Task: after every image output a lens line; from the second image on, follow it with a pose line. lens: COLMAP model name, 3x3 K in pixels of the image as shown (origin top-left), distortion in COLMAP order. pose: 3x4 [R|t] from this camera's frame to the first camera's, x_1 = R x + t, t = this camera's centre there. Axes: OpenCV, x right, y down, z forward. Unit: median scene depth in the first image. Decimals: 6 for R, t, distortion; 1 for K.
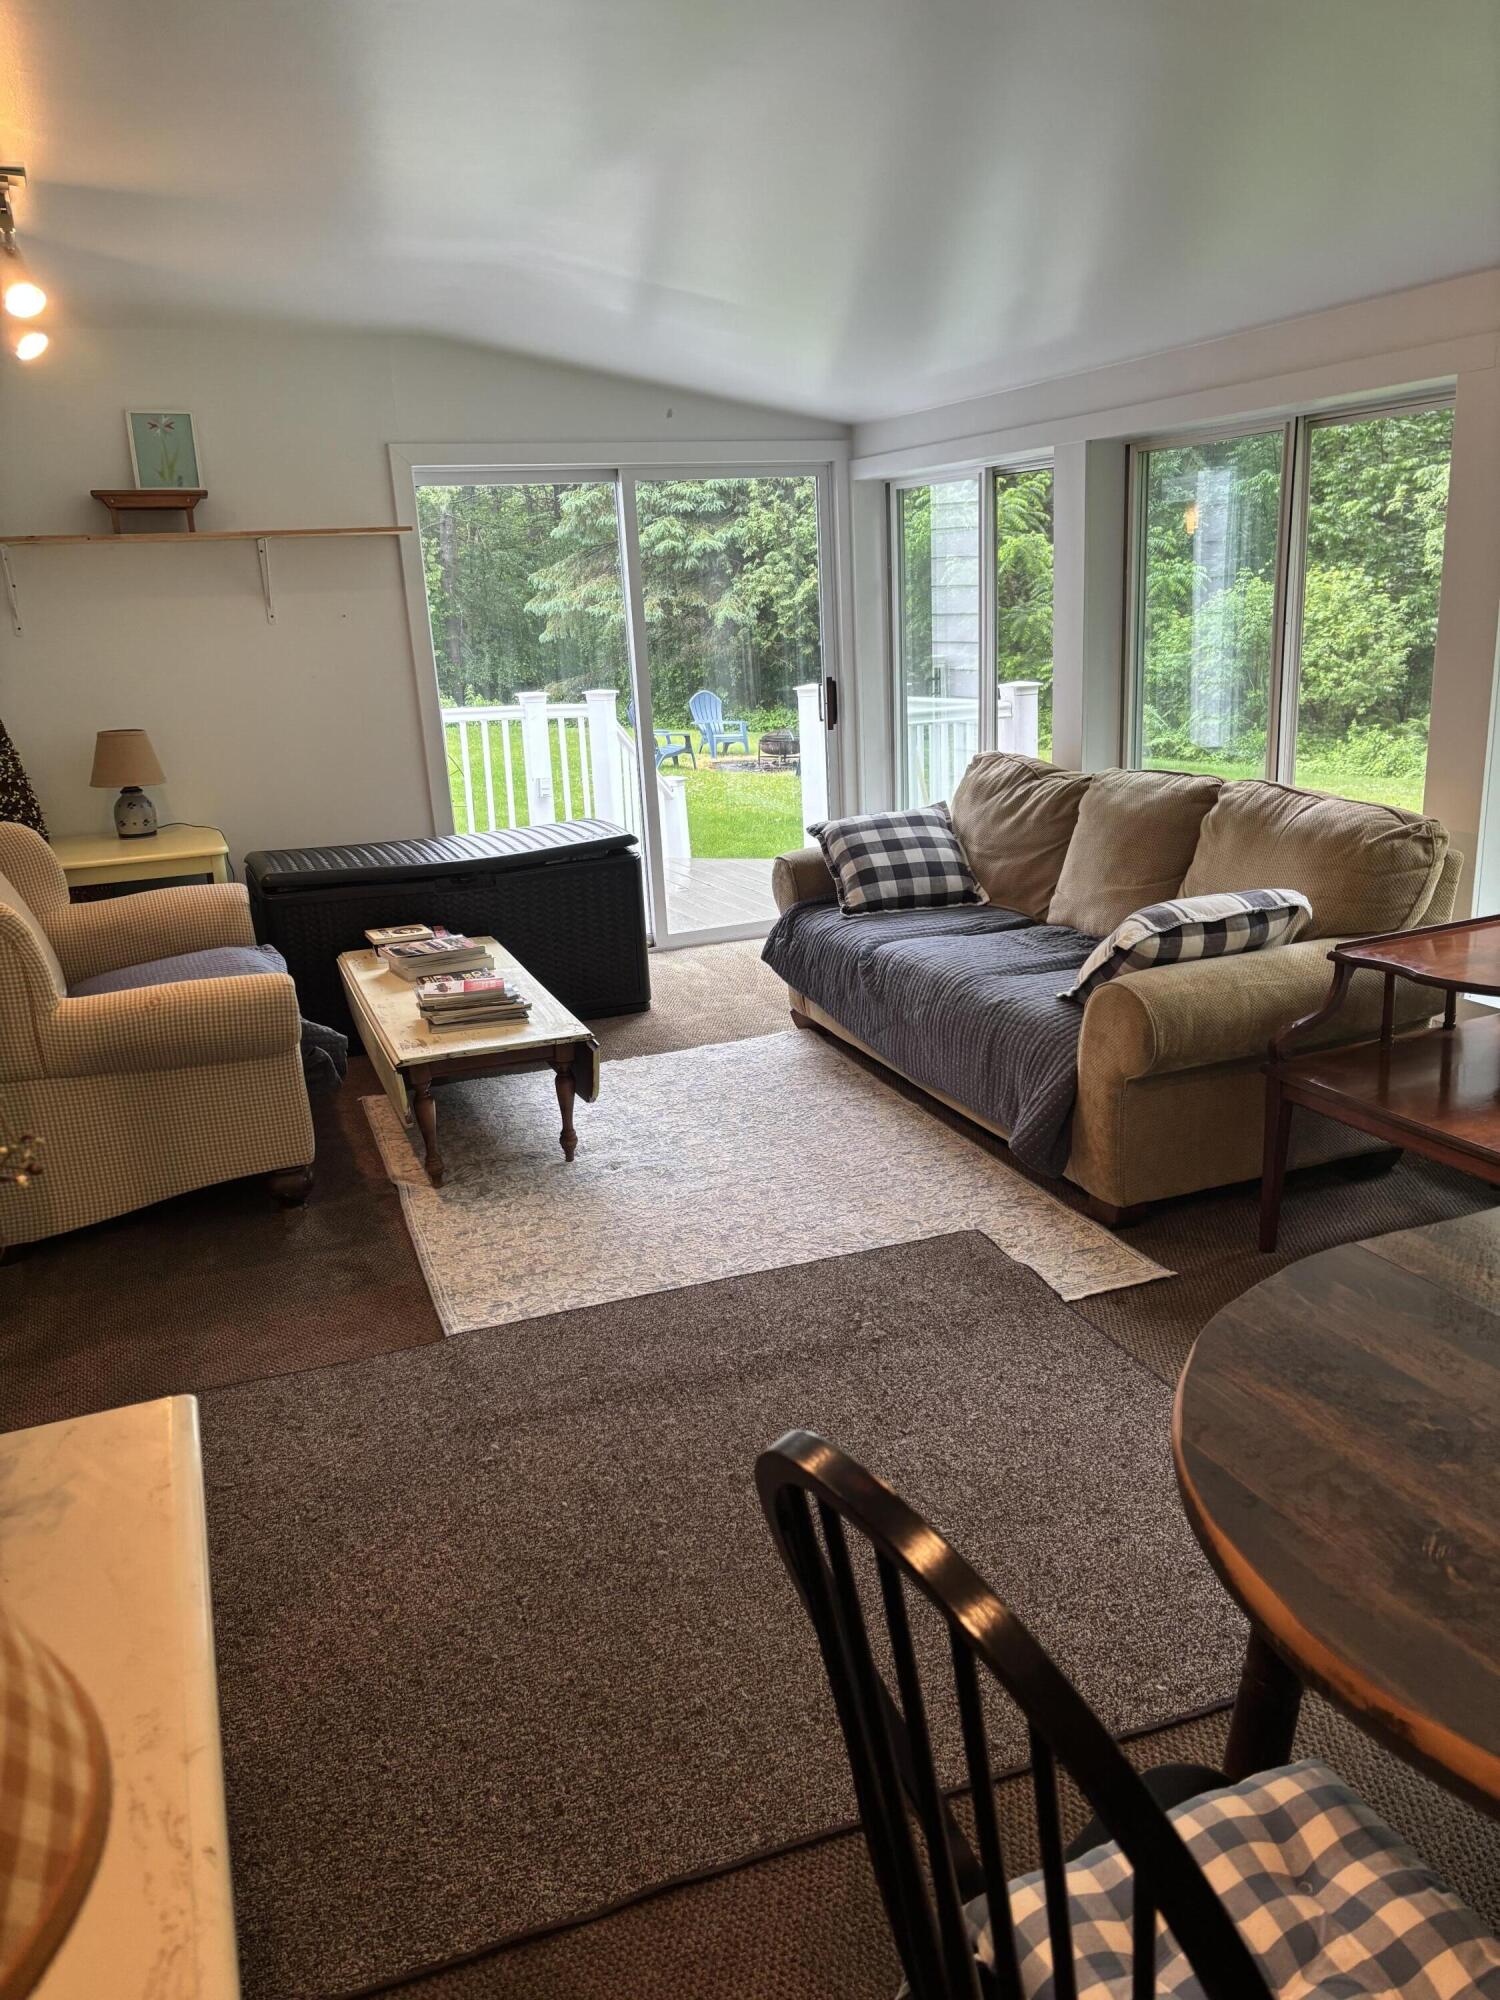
lens RADIAL K [[1512.8, 0, 760.8], [0, 1512.8, 1009.9], [0, 0, 1]] dist [0.026610, -0.009278]
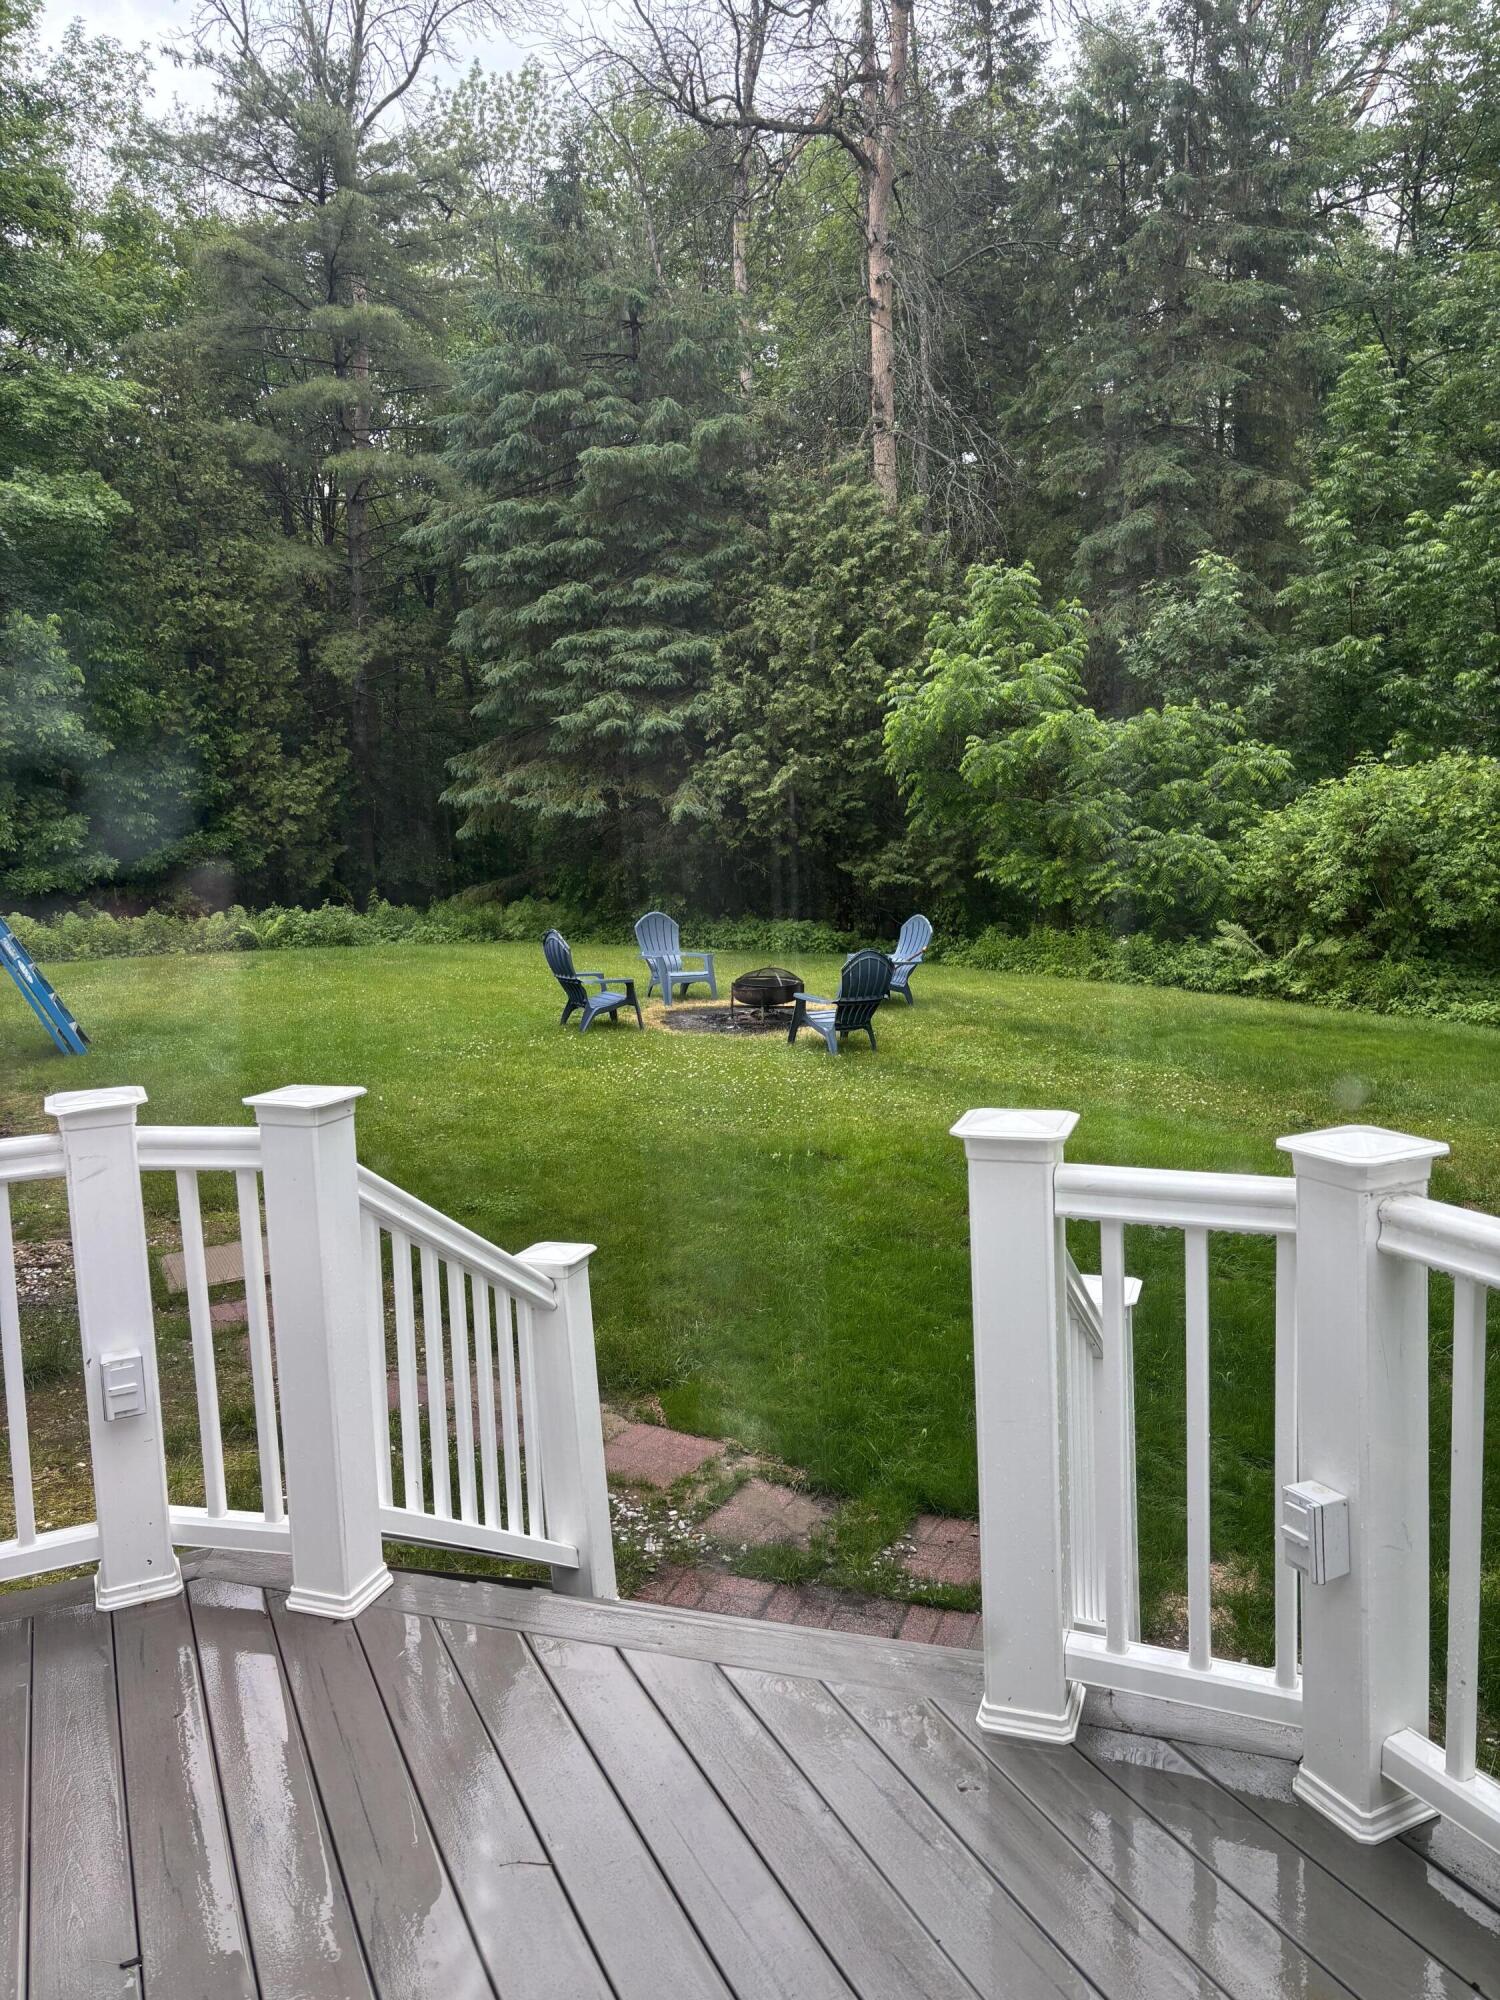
lens RADIAL K [[1512.8, 0, 748.0], [0, 1512.8, 995.3], [0, 0, 1]] dist [0.026610, -0.009278]
pose [[0.999773, -0.002392, 0.021173, -0.006127], [0.005058, 0.991916, -0.126797, -0.060416], [-0.020699, 0.126875, 0.991703, 0.215466]]
